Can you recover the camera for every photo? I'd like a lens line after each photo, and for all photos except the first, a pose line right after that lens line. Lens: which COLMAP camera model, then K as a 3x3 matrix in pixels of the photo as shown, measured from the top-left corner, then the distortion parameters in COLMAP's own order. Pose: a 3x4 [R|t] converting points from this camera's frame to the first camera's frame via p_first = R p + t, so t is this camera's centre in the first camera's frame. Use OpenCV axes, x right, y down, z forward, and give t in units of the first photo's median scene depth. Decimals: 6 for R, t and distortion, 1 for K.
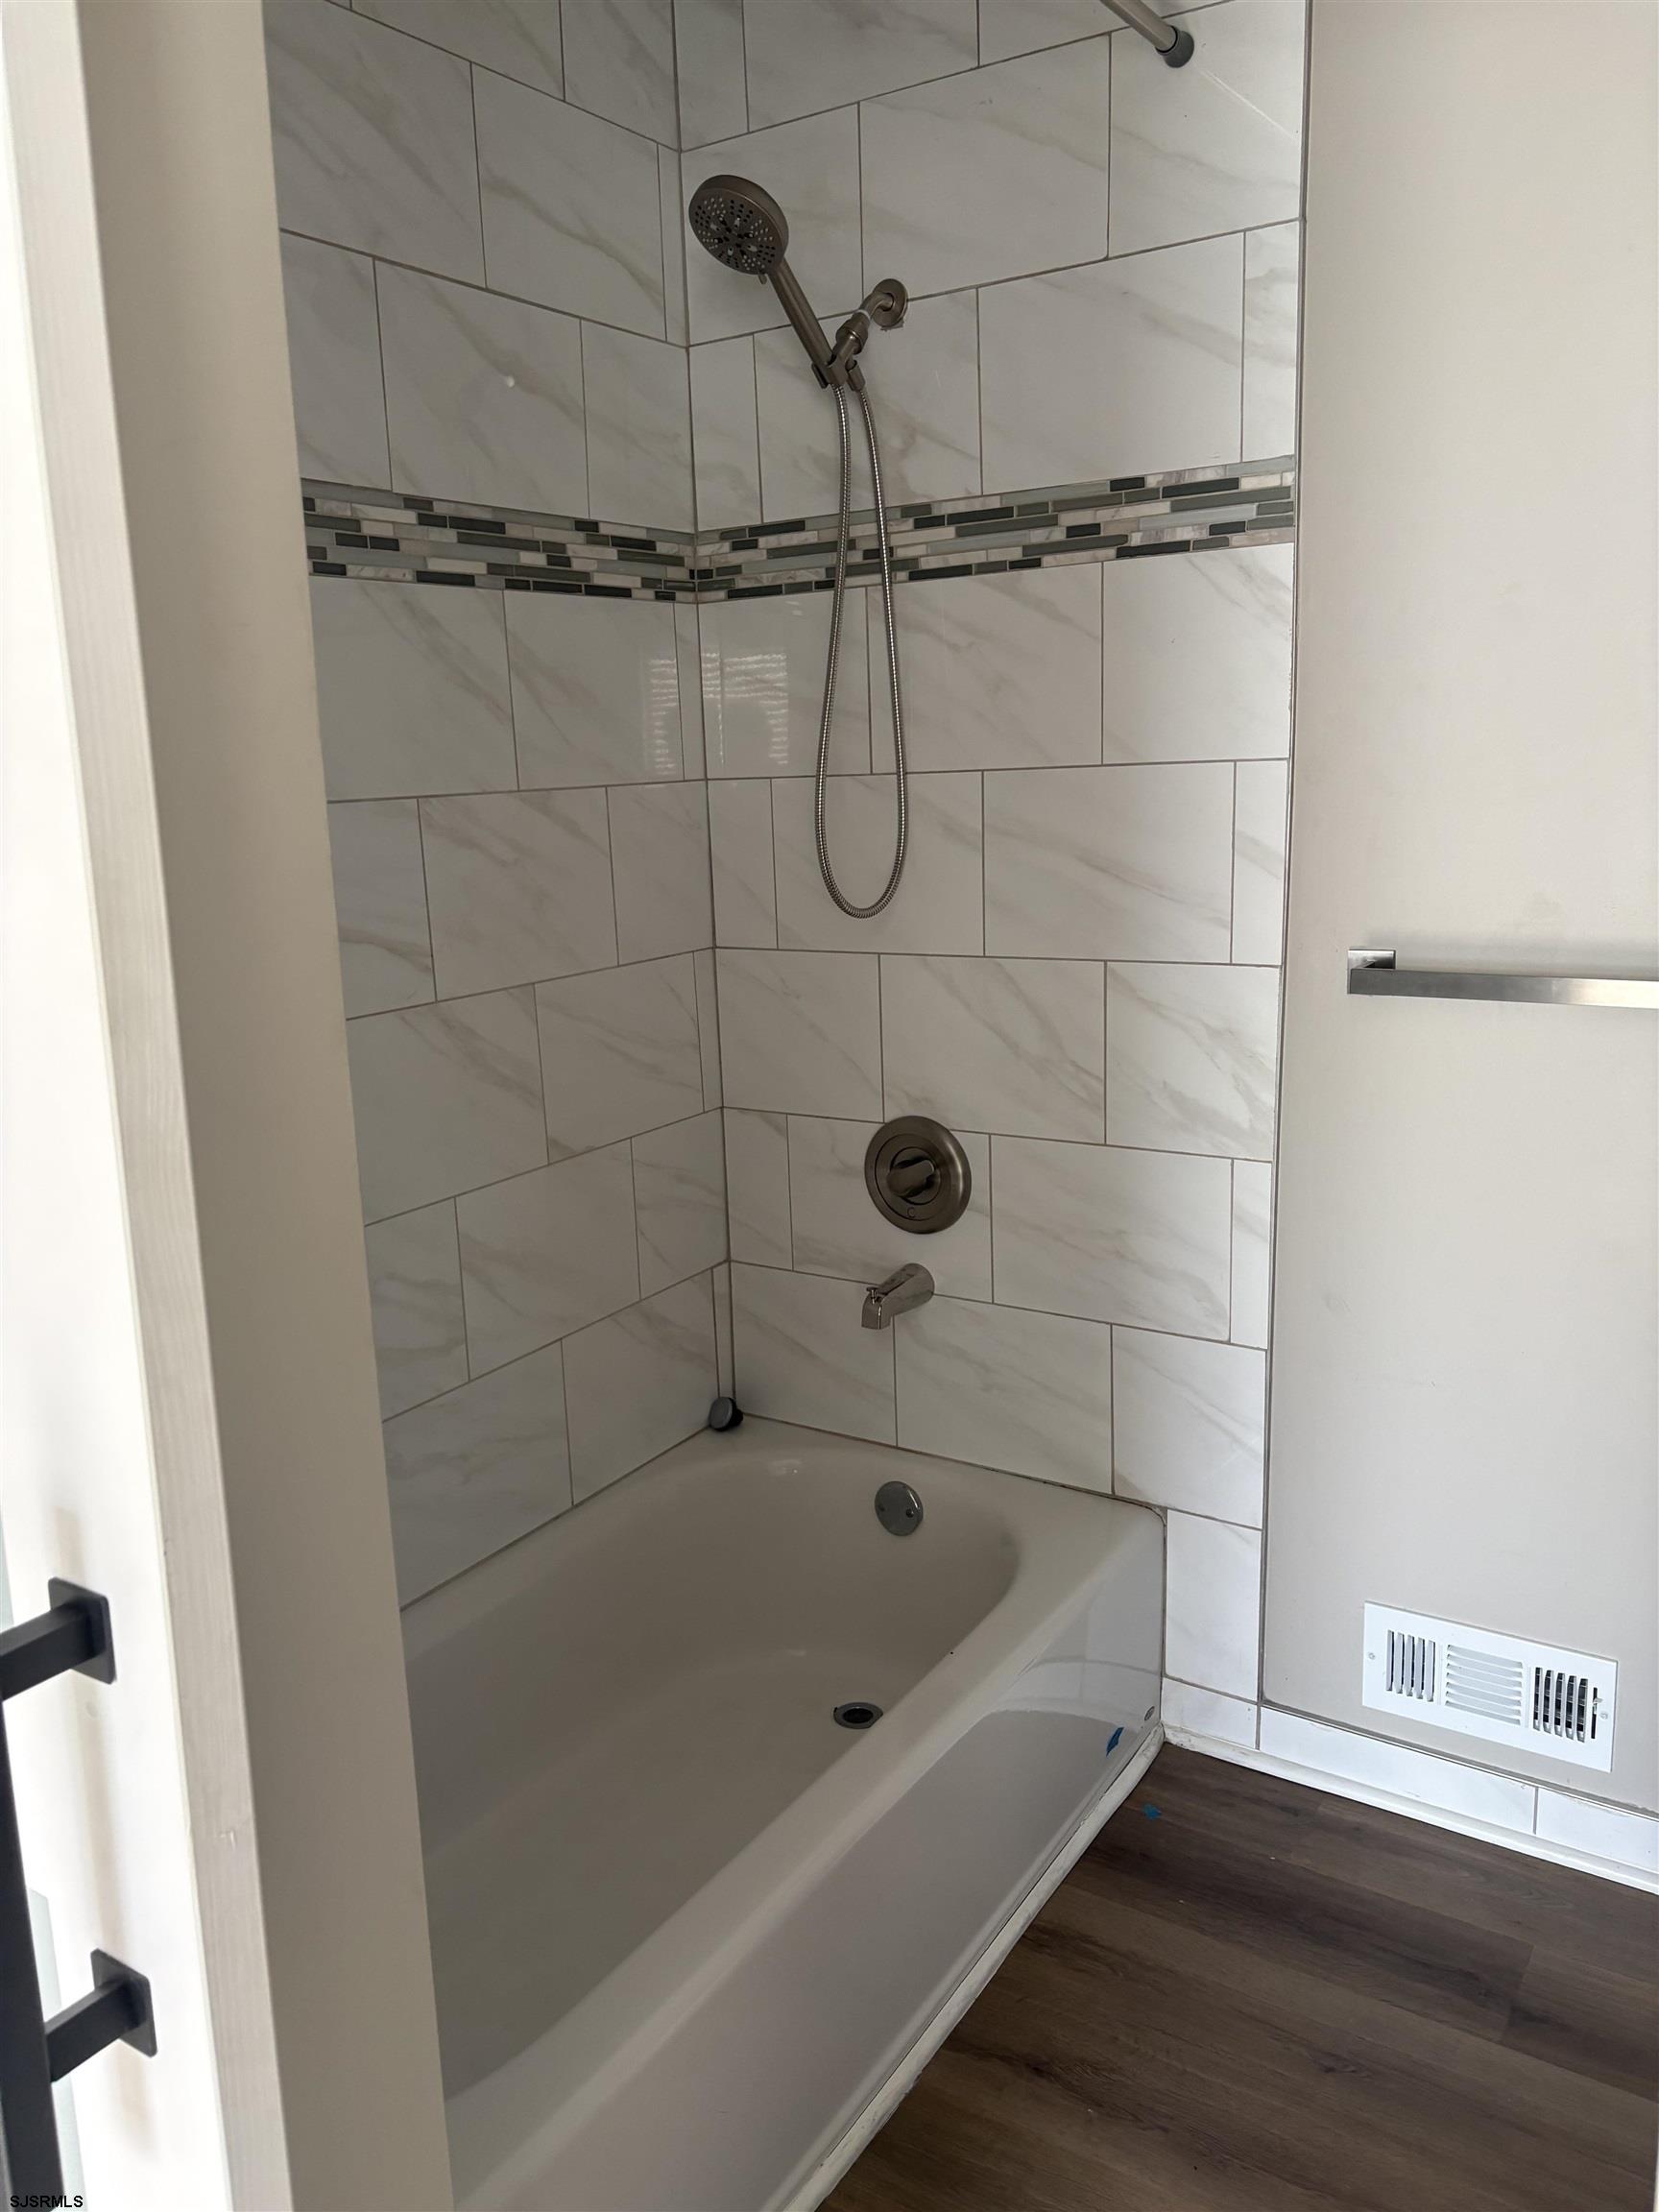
lens RADIAL K [[1677.3, 0, 826.4], [0, 1677.3, 1103.4], [0, 0, 1]] dist [-0.009575, -0.012495]
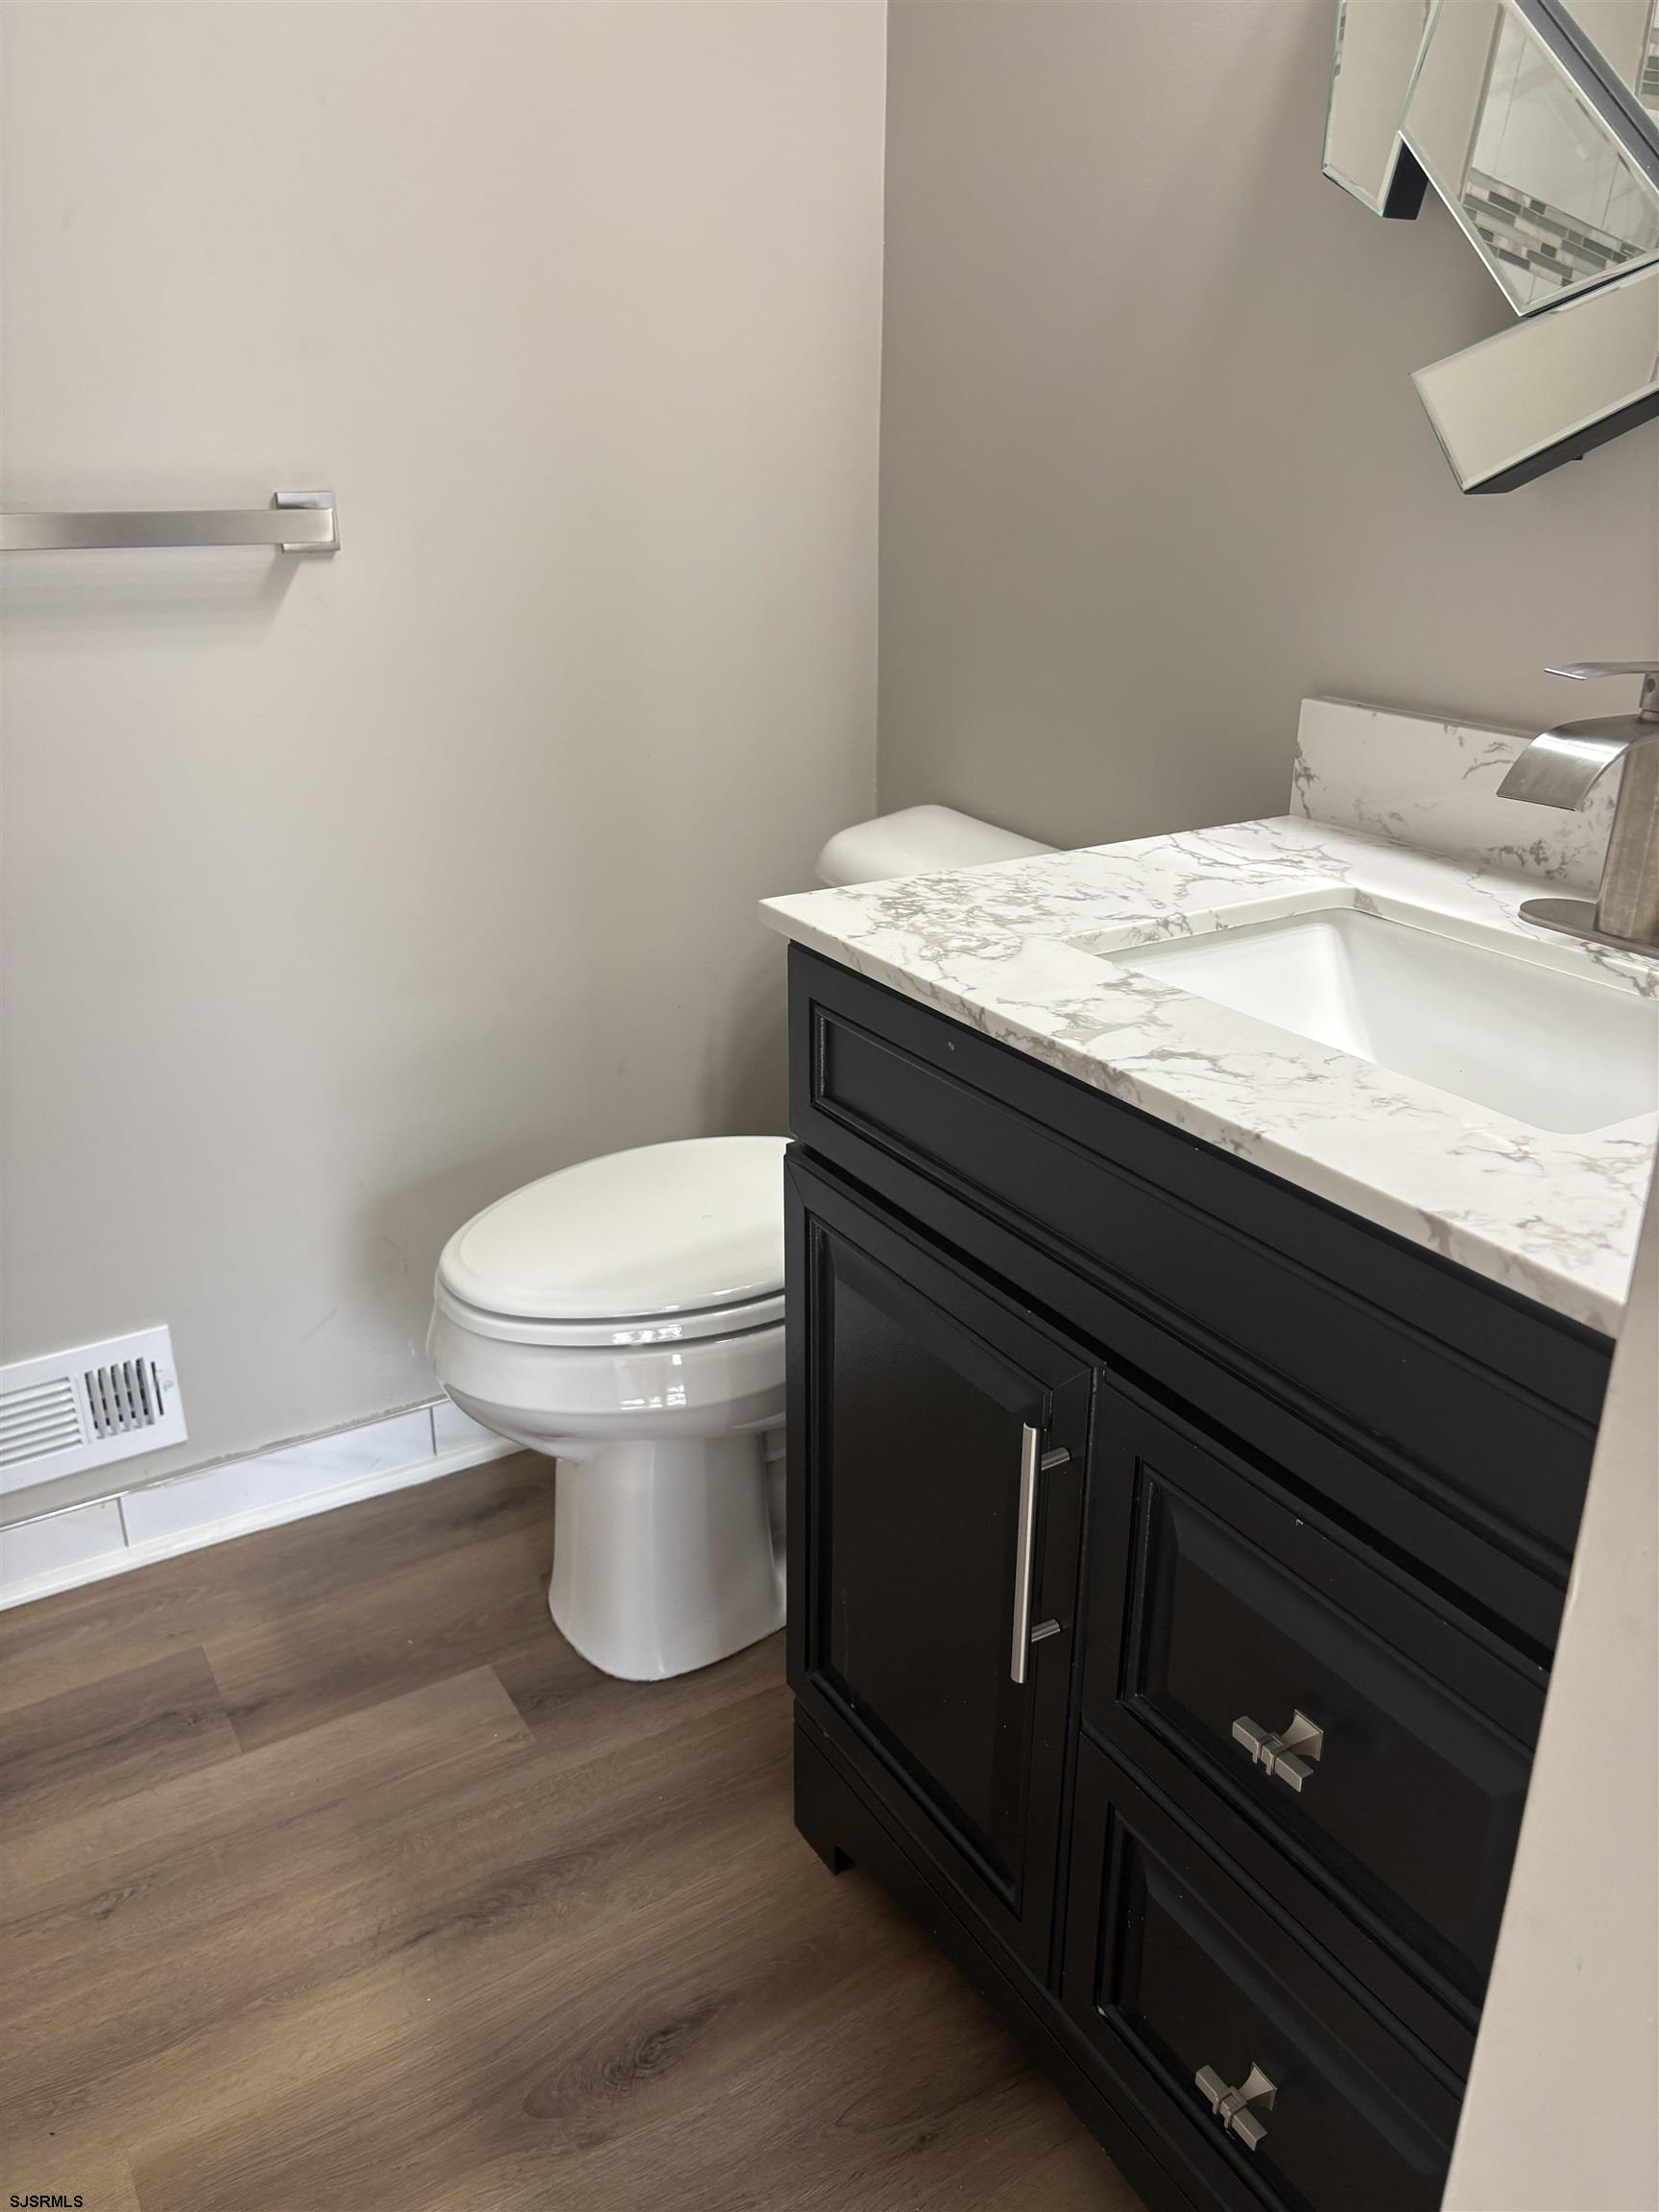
lens RADIAL K [[1677.3, 0, 825.5], [0, 1677.3, 1100.1], [0, 0, 1]] dist [-0.009575, -0.012495]
pose [[0.426806, -0.323616, 0.844458, -0.100466], [0.175596, 0.945664, 0.273651, 0.036986], [-0.887132, 0.031487, 0.460441, 0.272550]]
